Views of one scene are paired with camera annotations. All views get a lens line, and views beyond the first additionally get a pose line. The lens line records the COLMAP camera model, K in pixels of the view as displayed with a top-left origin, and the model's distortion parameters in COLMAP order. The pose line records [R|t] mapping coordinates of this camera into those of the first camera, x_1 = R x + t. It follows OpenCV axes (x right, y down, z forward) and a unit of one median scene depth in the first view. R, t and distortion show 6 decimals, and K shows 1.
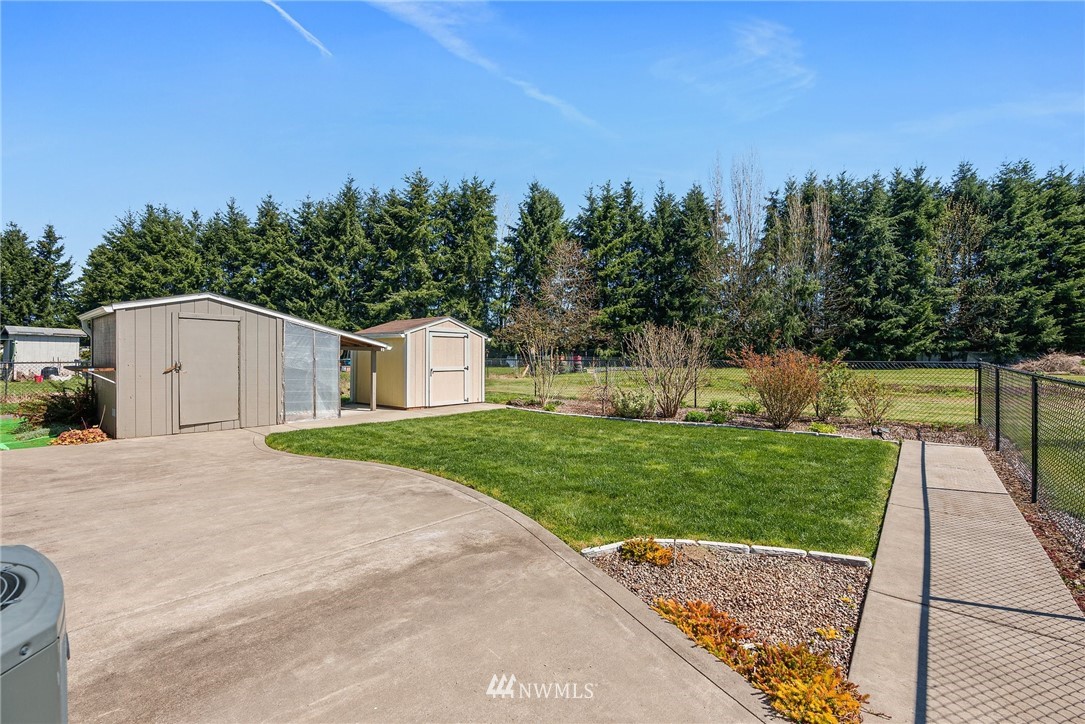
lens RADIAL K [[508.3, 0, 538.3], [0, 508.3, 358.3], [0, 0, 1]] dist [0.000173, 0.011443]
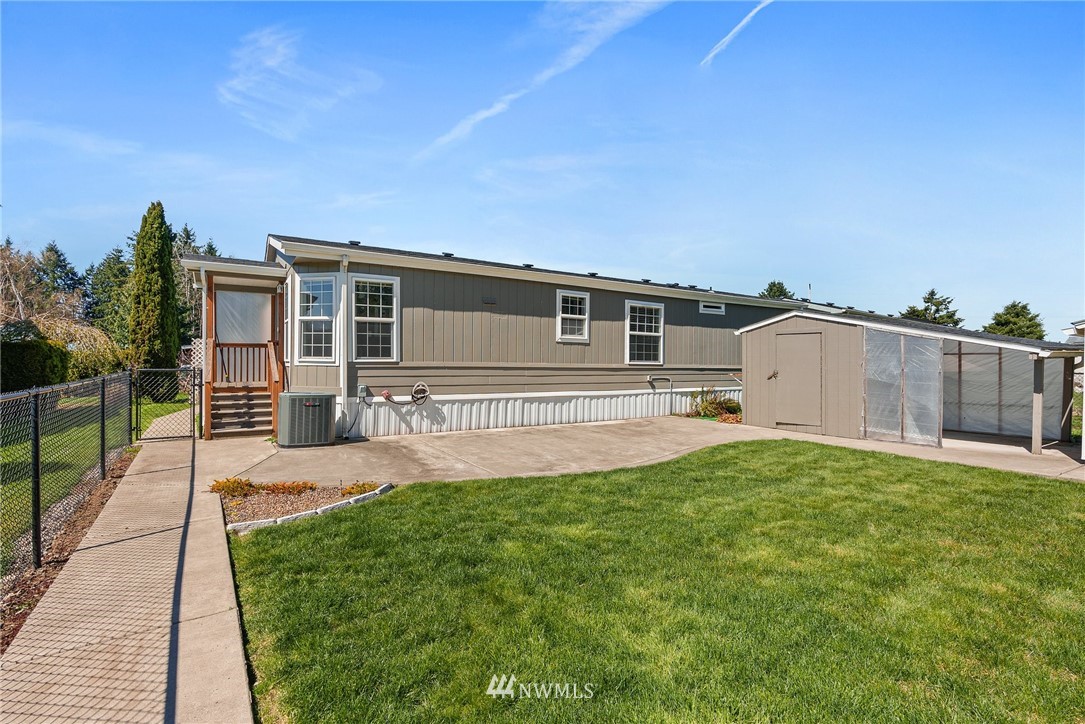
lens RADIAL K [[493.4, 0, 540.0], [0, 493.4, 364.1], [0, 0, 1]] dist [-0.003337, -0.000218]
pose [[-0.316319, -0.002272, -0.948650, 0.642008], [-0.014804, 0.999887, 0.002542, -0.001743], [0.948537, 0.014847, -0.316317, 0.867329]]
